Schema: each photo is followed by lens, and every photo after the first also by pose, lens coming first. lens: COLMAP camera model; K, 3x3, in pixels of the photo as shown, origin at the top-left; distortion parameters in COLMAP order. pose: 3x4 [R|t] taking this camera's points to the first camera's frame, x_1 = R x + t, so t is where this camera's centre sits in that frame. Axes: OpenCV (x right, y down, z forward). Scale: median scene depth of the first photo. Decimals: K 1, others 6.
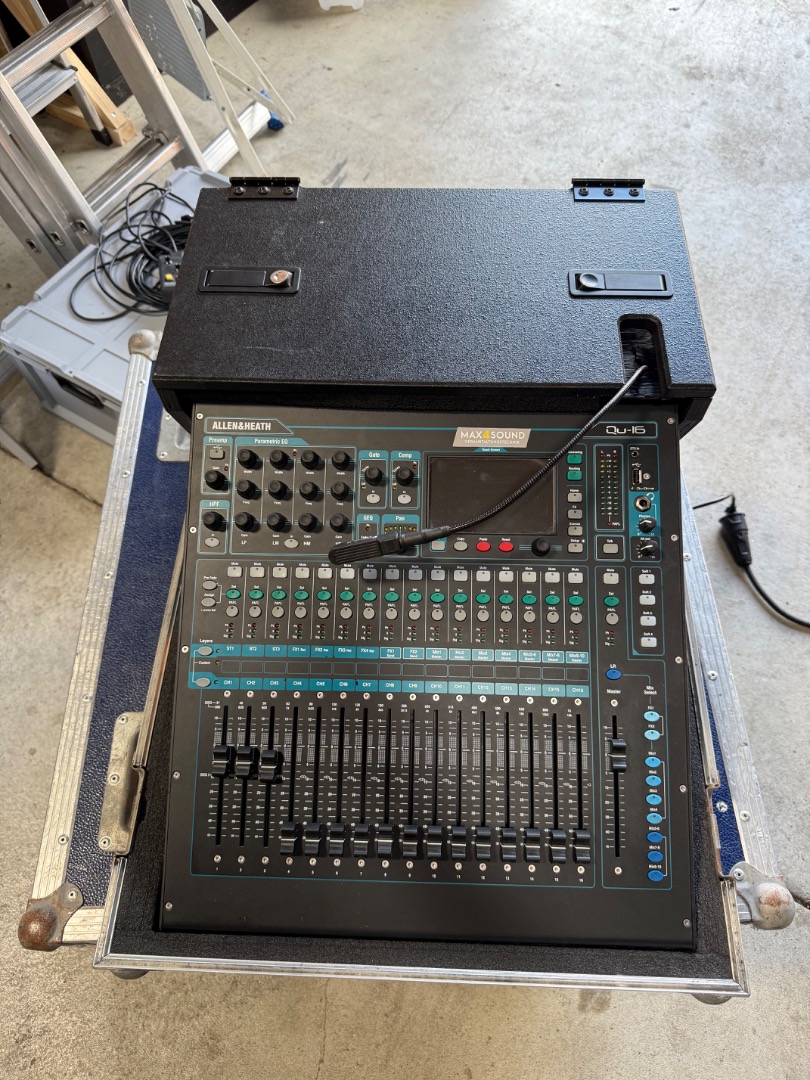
lens RADIAL K [[762.0, 0, 405.0], [0, 762.0, 540.0], [0, 0, 1]] dist [-0.017333, 0.004814]
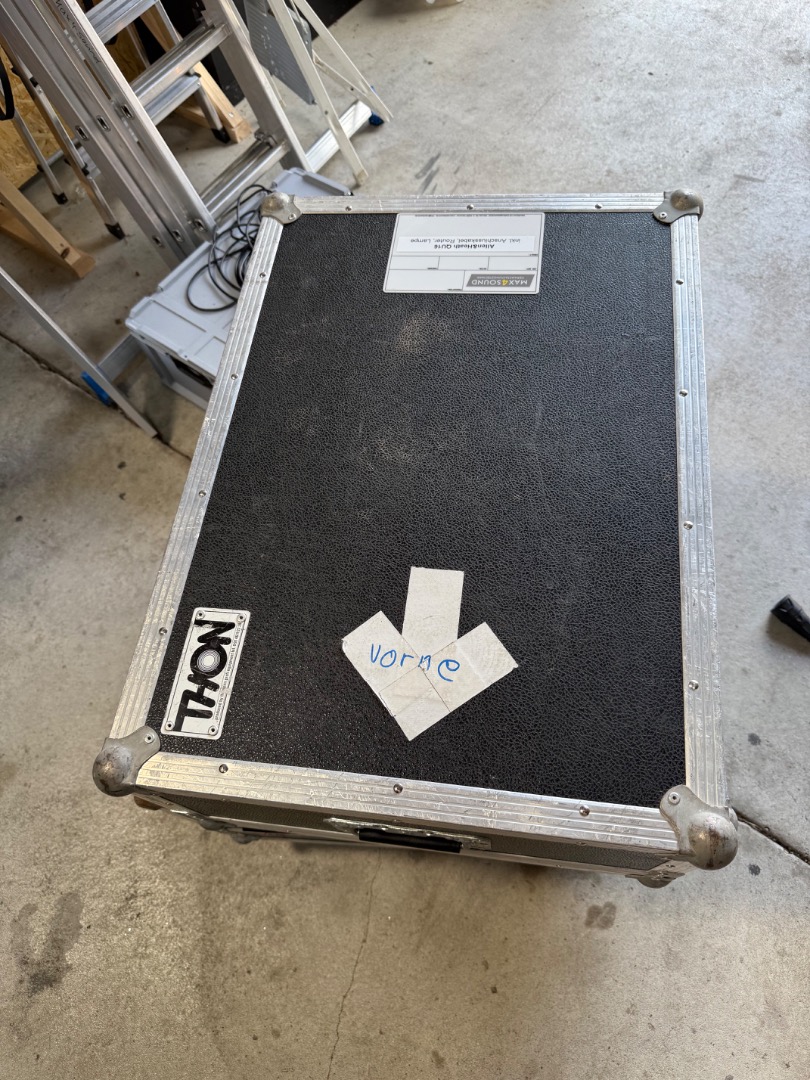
lens RADIAL K [[757.4, 0, 414.7], [0, 757.4, 545.4], [0, 0, 1]] dist [-0.004251, -0.009793]
pose [[0.990951, 0.049472, -0.124771, 0.061348], [-0.043328, 0.997733, 0.051492, -0.004990], [0.127036, -0.045620, 0.990848, -0.109008]]
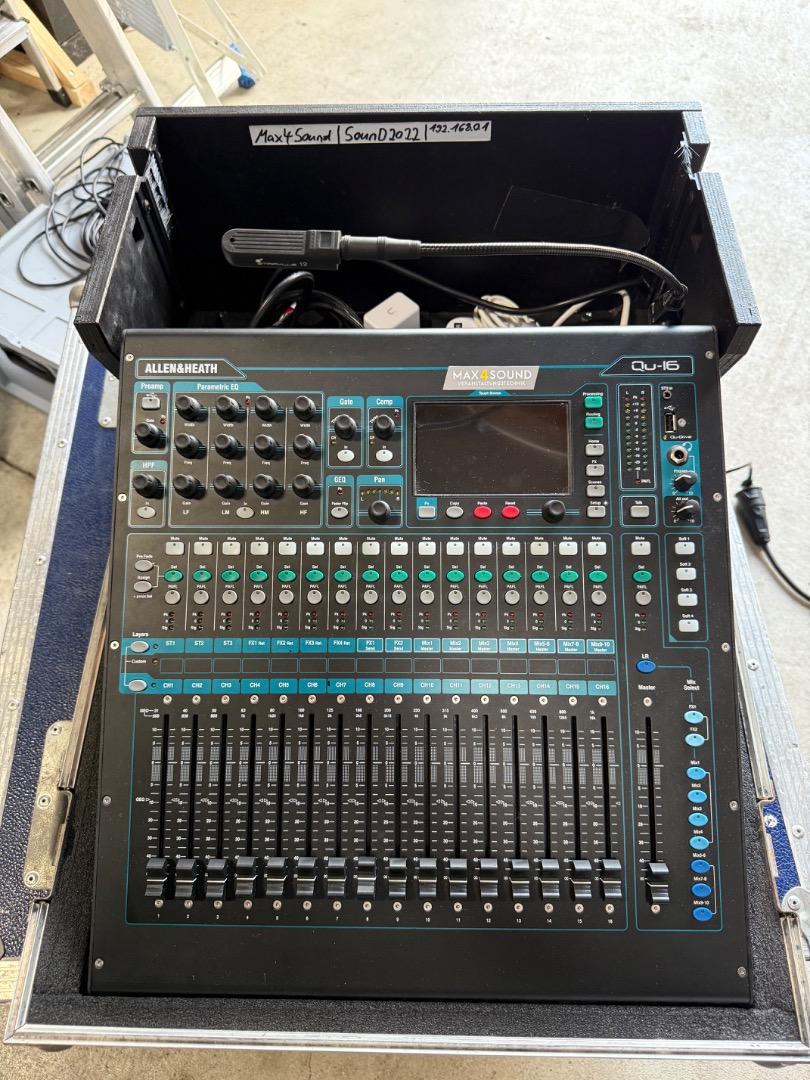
lens RADIAL K [[764.5, 0, 402.6], [0, 764.5, 545.6], [0, 0, 1]] dist [-0.046191, 0.030691]
pose [[0.999820, -0.017157, 0.008155, 0.004723], [0.017029, 0.999735, 0.015499, 0.013269], [-0.008419, -0.015357, 0.999847, 0.083169]]
